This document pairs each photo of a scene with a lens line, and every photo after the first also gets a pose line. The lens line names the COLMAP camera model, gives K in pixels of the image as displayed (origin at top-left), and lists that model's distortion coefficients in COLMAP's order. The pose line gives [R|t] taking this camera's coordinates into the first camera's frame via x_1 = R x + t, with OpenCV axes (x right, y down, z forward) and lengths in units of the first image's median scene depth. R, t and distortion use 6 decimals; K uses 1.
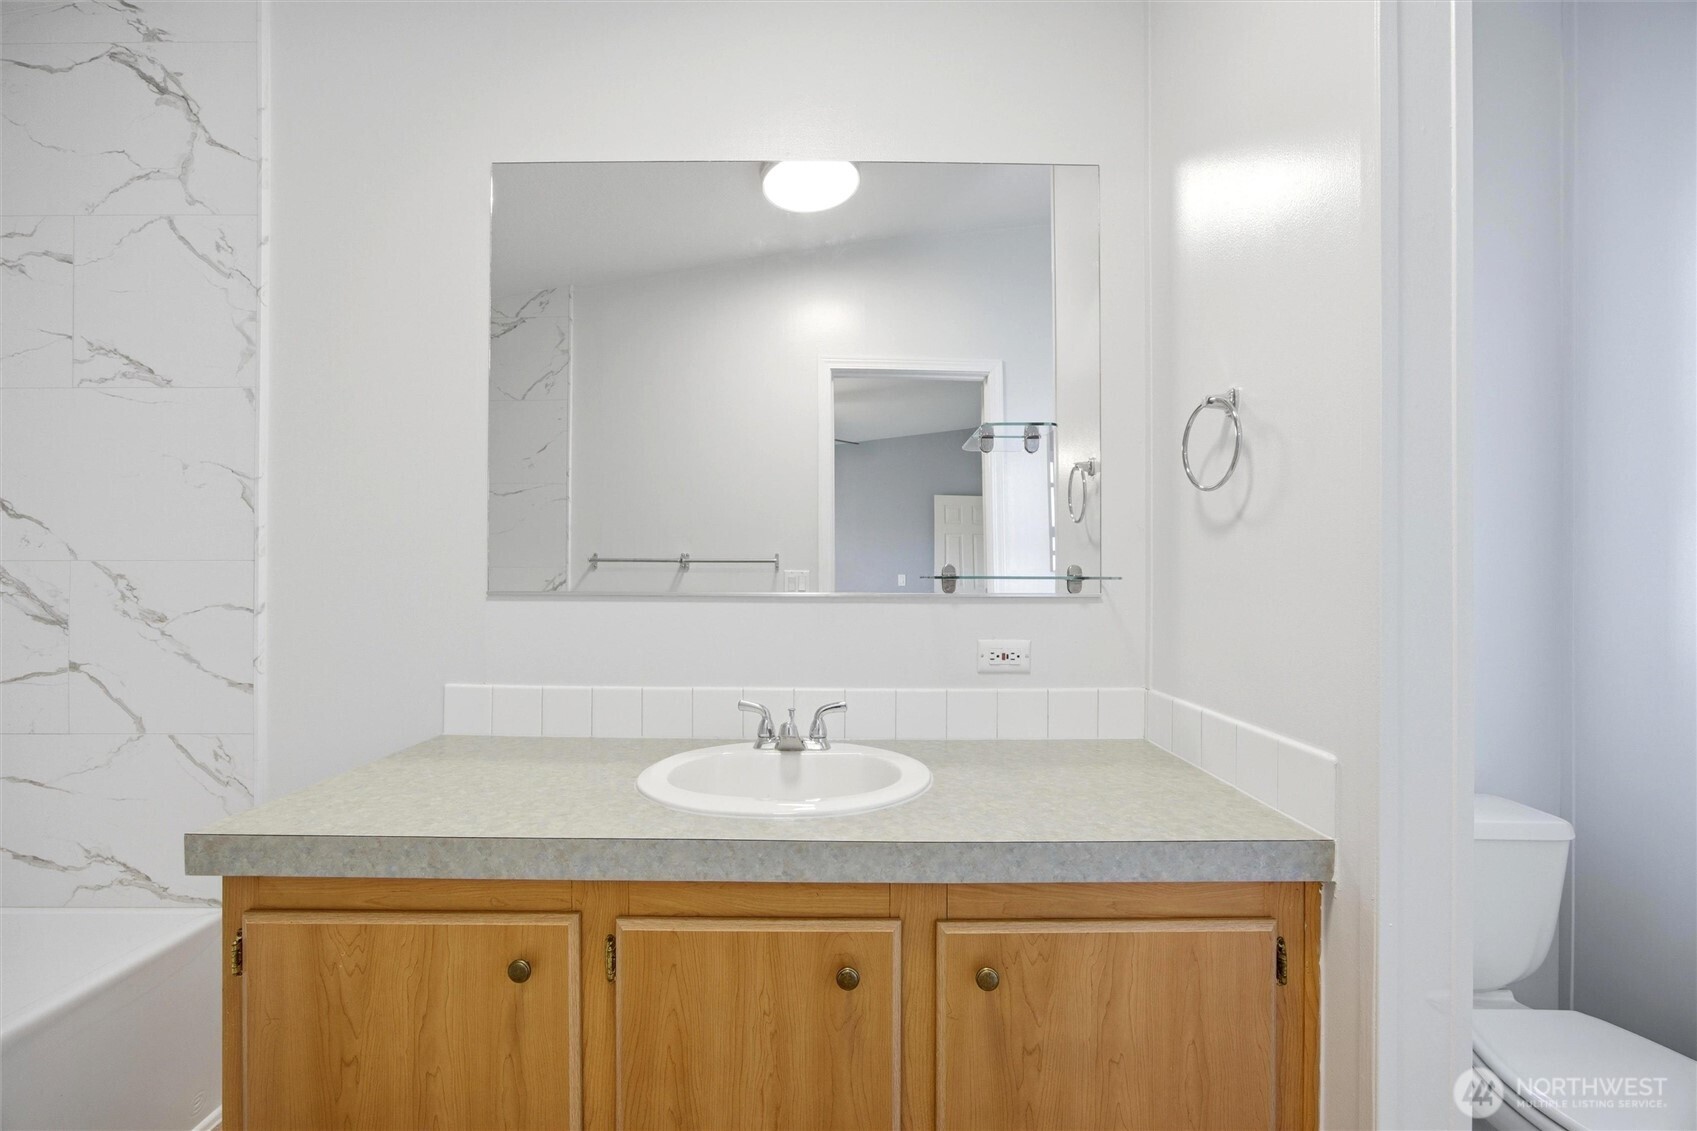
lens RADIAL K [[673.6, 0, 848.7], [0, 673.6, 570.9], [0, 0, 1]] dist [-0.019453, 0.006456]
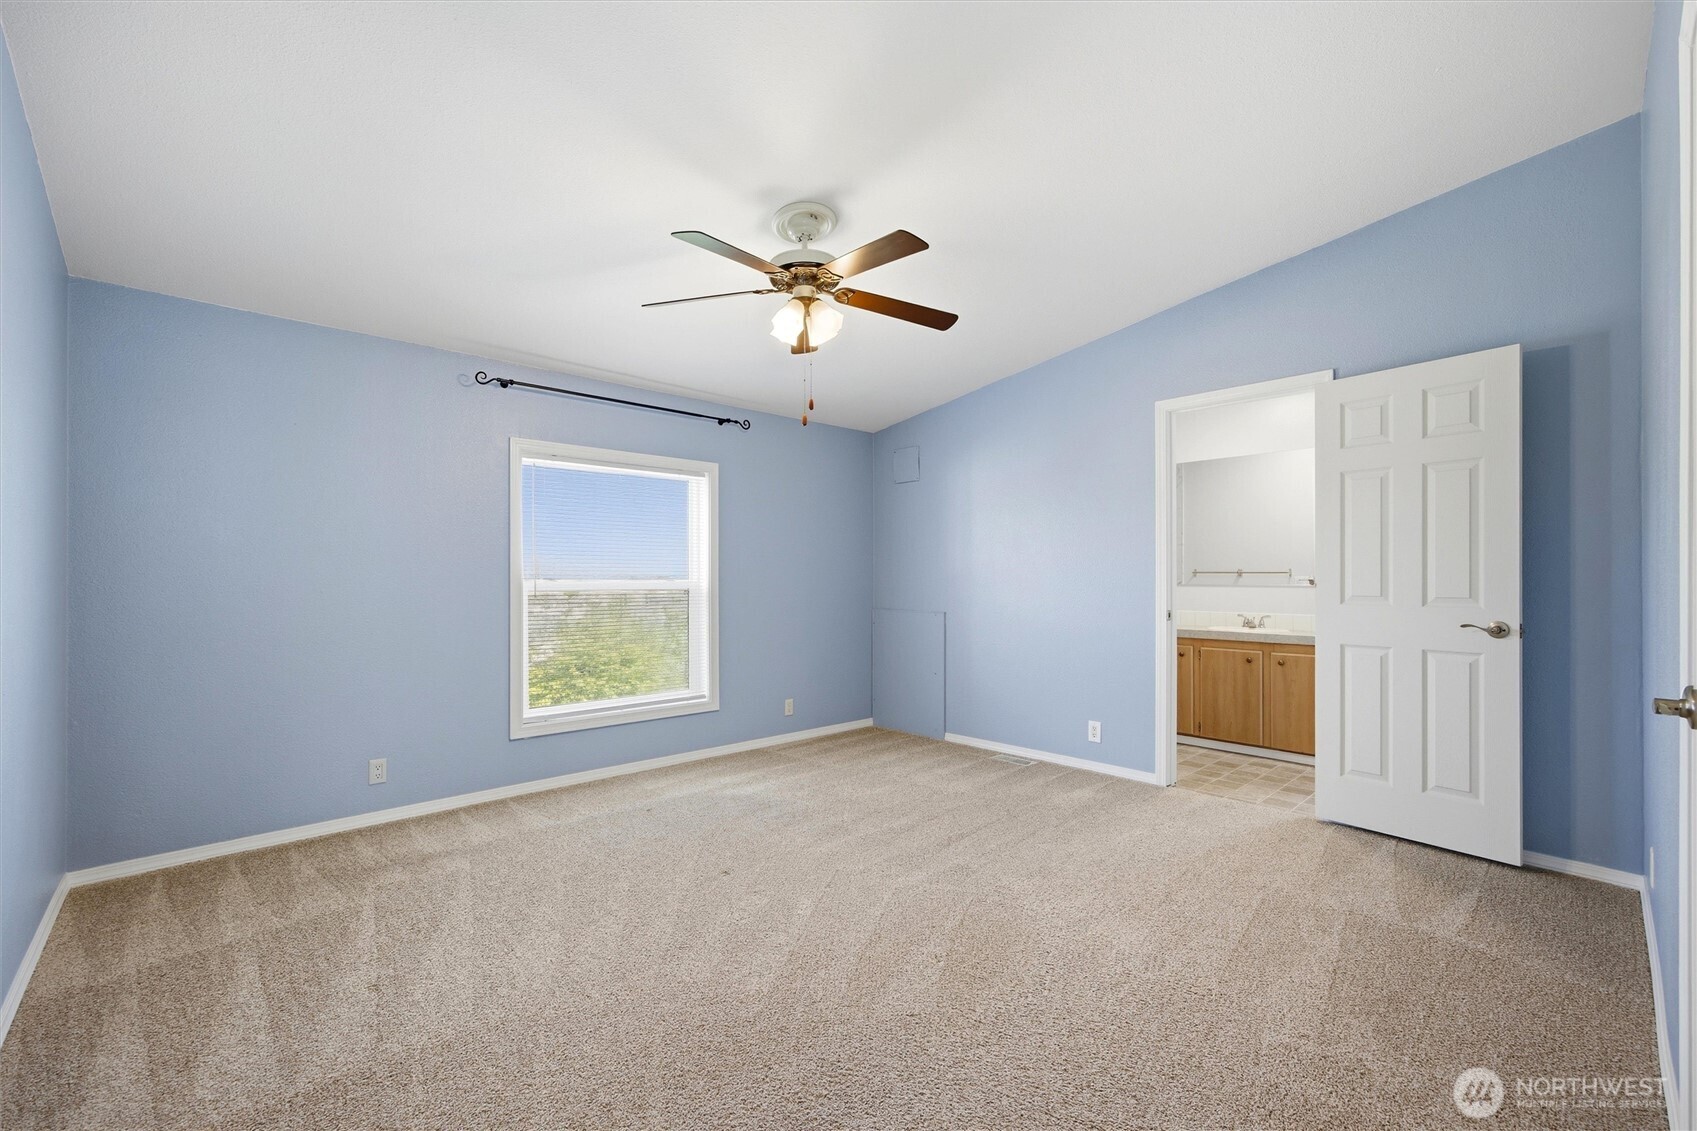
lens RADIAL K [[668.6, 0, 831.3], [0, 668.6, 575.3], [0, 0, 1]] dist [-0.029222, 0.016167]
pose [[0.650003, -0.006355, -0.759905, 1.069294], [0.010399, 0.999946, 0.000532, -0.041323], [0.759860, -0.008248, 0.650034, -2.830652]]
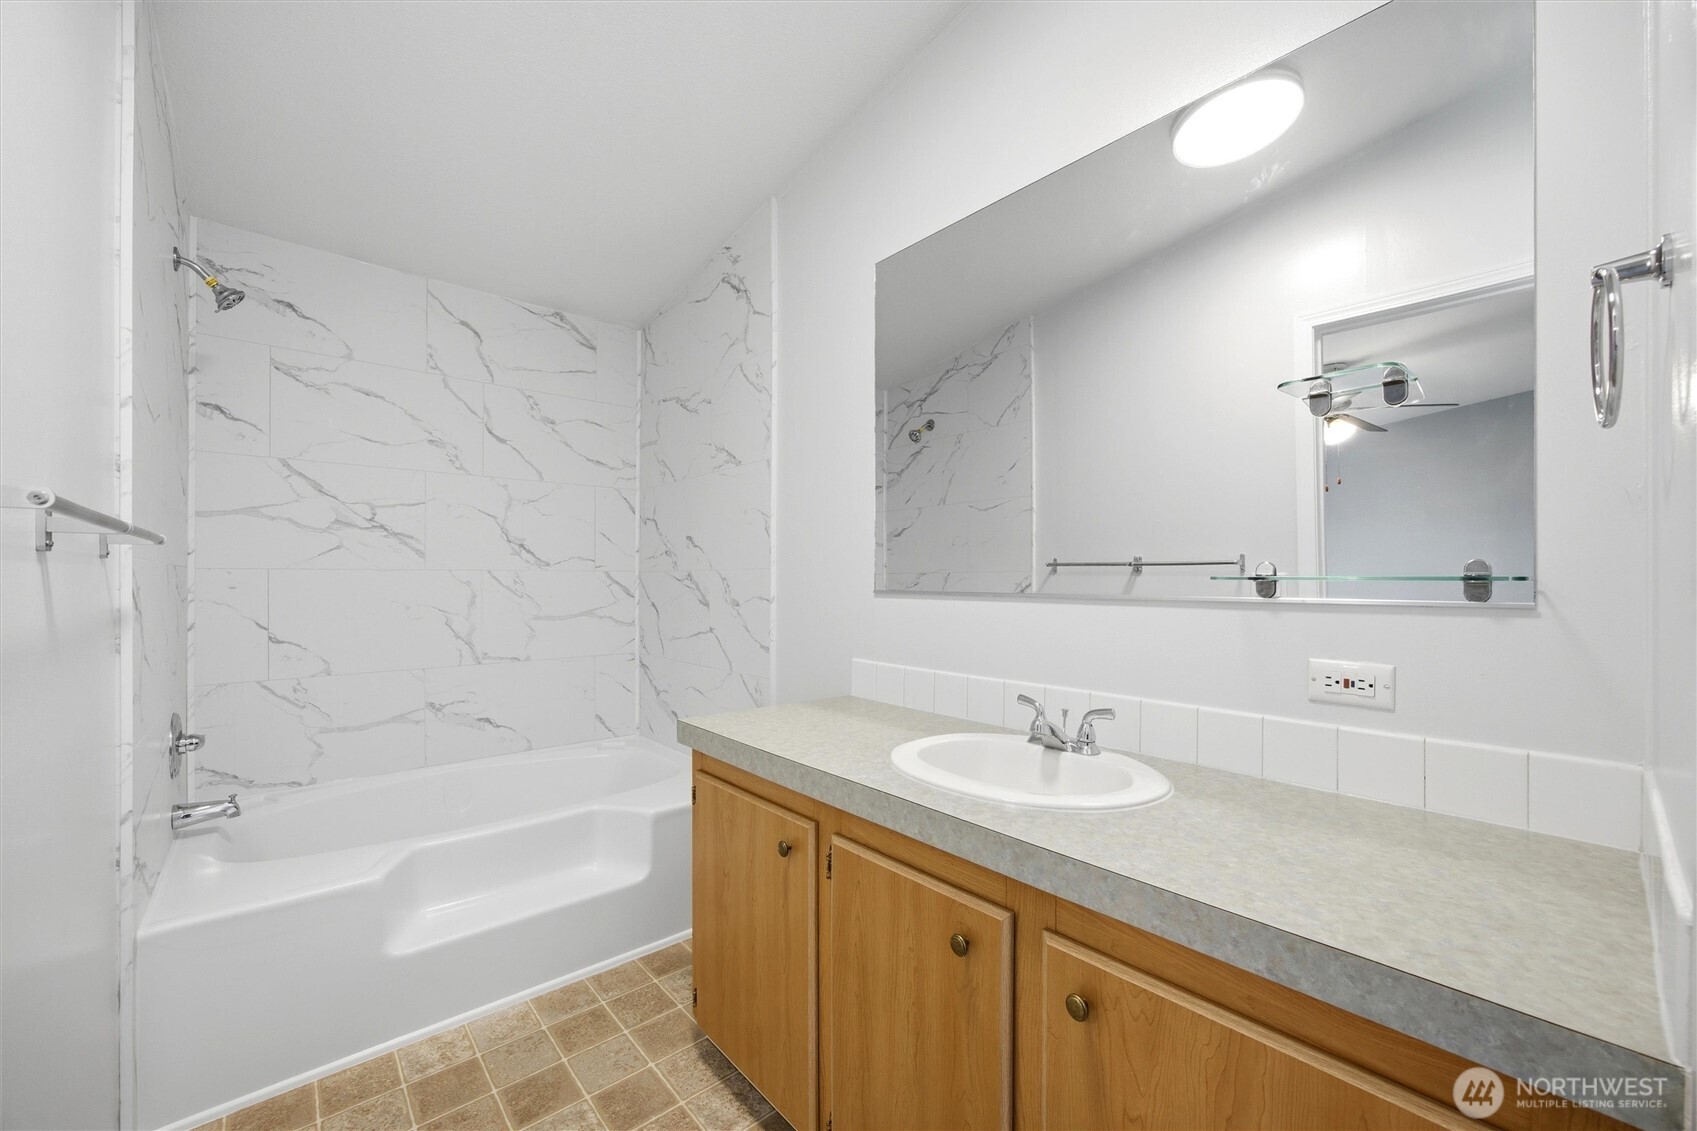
lens RADIAL K [[668.6, 0, 831.3], [0, 668.6, 575.3], [0, 0, 1]] dist [-0.029222, 0.016167]
pose [[0.647705, -0.006251, -0.761866, 0.419033], [0.004901, 0.999980, -0.004038, 0.007168], [0.761876, -0.001118, 0.647722, 0.088931]]
